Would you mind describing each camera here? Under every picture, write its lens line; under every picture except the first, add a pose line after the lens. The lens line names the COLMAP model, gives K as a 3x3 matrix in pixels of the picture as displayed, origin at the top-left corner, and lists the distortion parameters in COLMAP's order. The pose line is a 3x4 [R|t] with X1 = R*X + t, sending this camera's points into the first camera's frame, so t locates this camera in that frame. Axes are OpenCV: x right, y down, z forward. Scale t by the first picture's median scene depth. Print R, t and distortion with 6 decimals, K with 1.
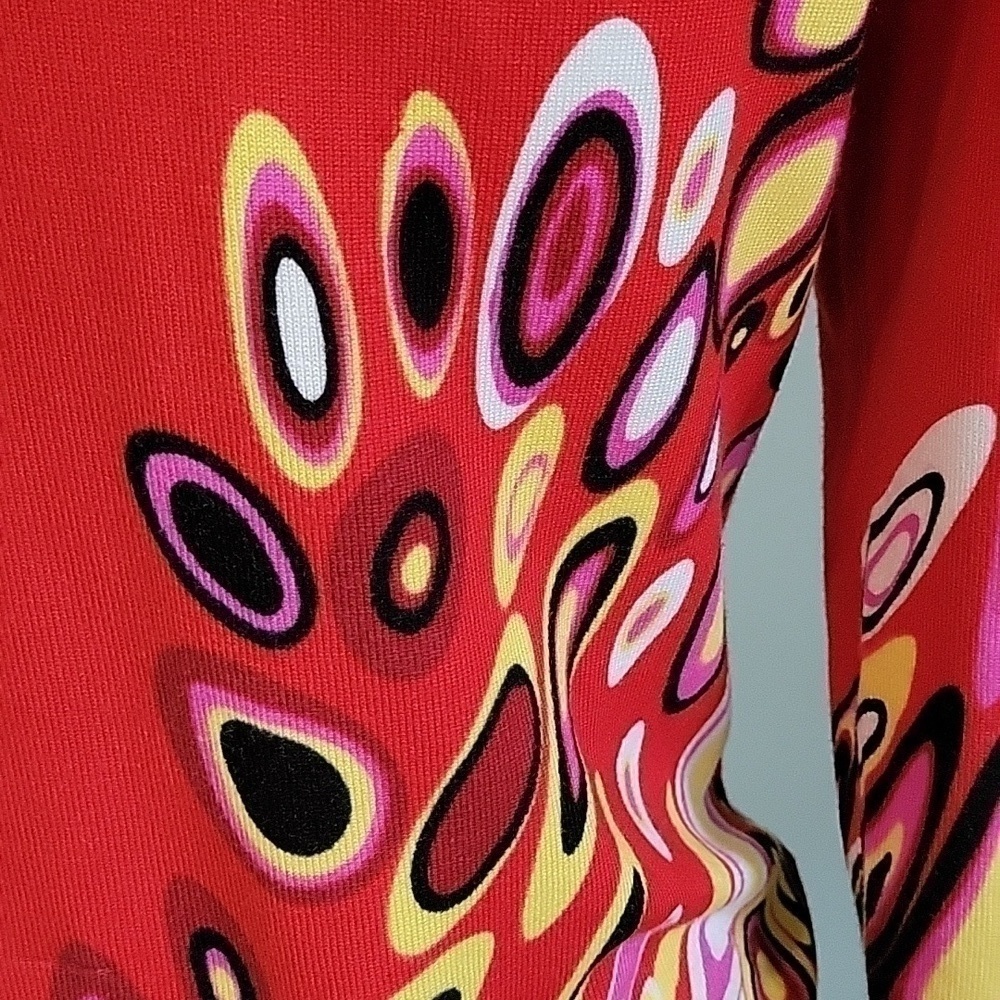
lens RADIAL K [[1787.7, 0, 503.0], [0, 1787.7, 497.8], [0, 0, 1]] dist [0.022434, 0.000000]
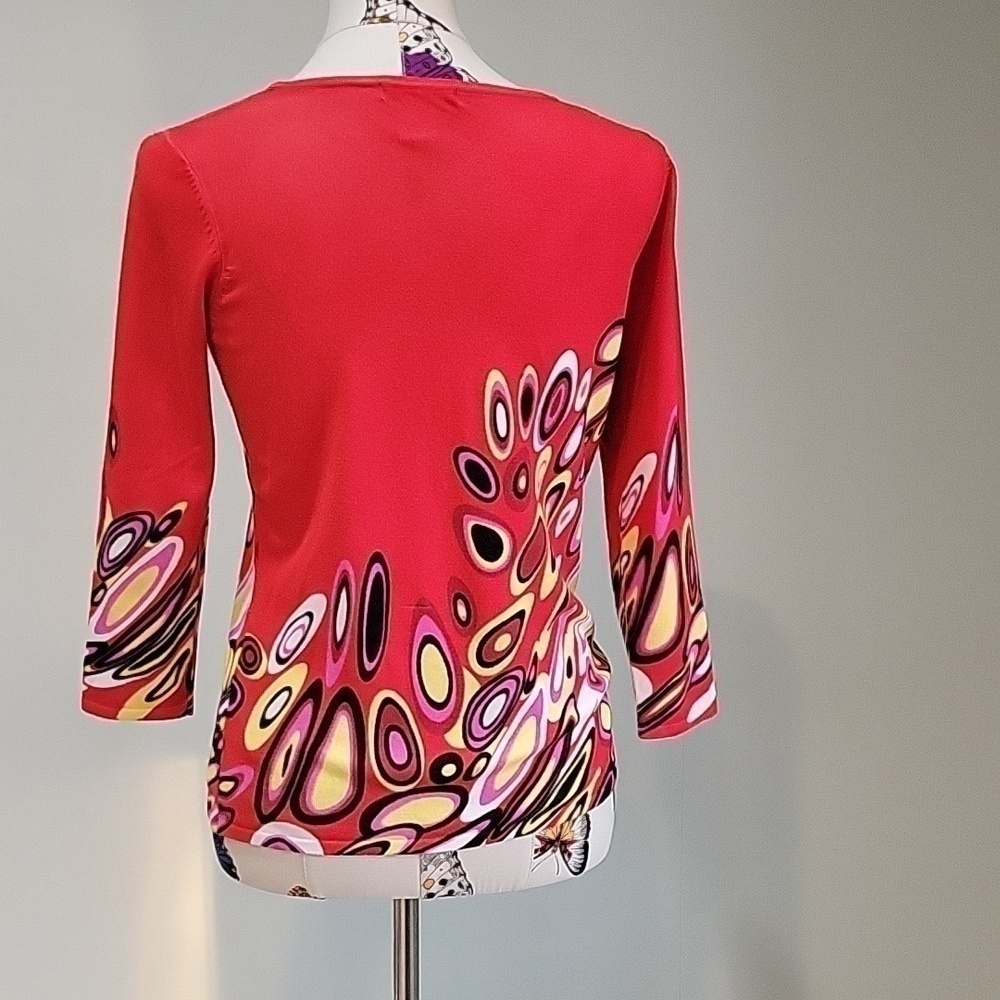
lens RADIAL K [[1787.7, 0, 500.0], [0, 1787.7, 500.3], [0, 0, 1]] dist [0.022434, 0.000000]
pose [[0.979237, -0.009600, 0.202490, -0.866422], [0.051194, 0.978213, -0.201193, 0.841026], [-0.196147, 0.207382, 0.958394, -2.698903]]
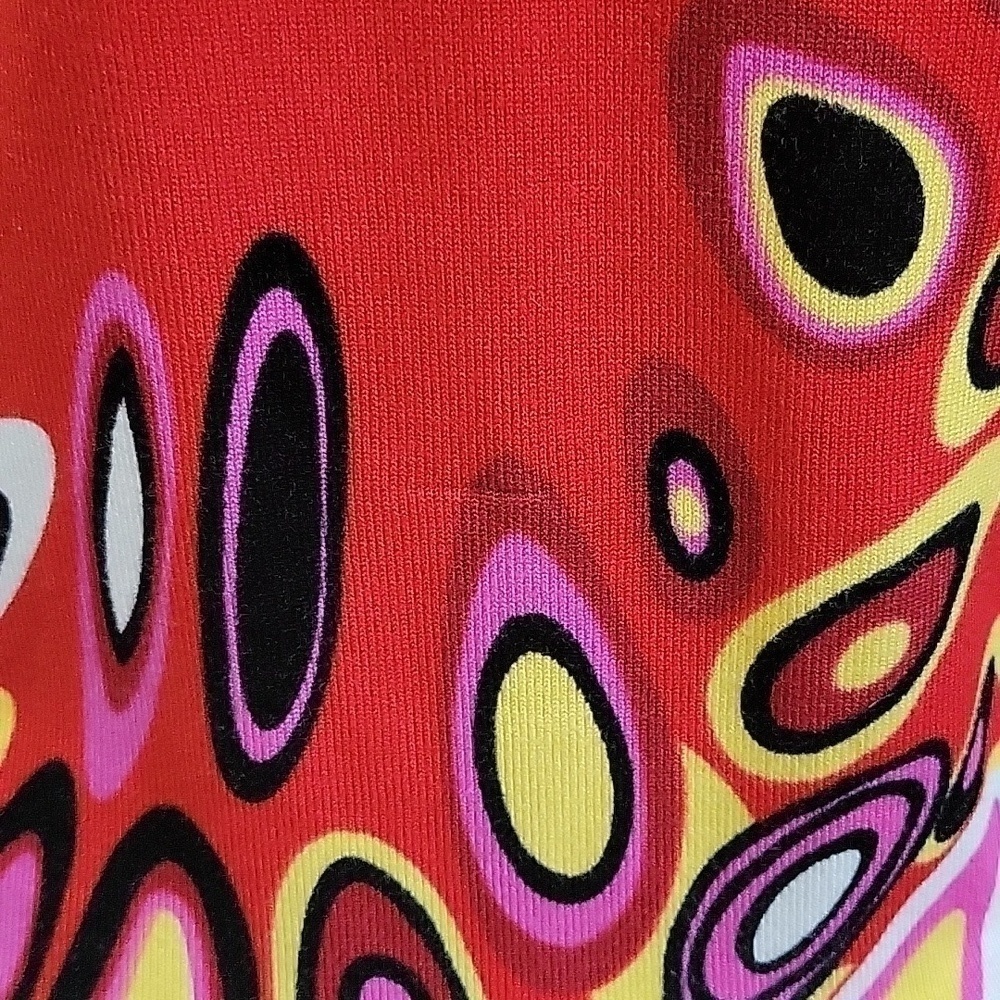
lens RADIAL K [[1787.7, 0, 498.7], [0, 1787.7, 503.7], [0, 0, 1]] dist [0.022434, 0.000000]
pose [[0.988562, -0.036383, 0.146359, -0.372549], [0.029068, 0.998234, 0.051815, 0.243289], [-0.147986, -0.046968, 0.987874, 0.275613]]
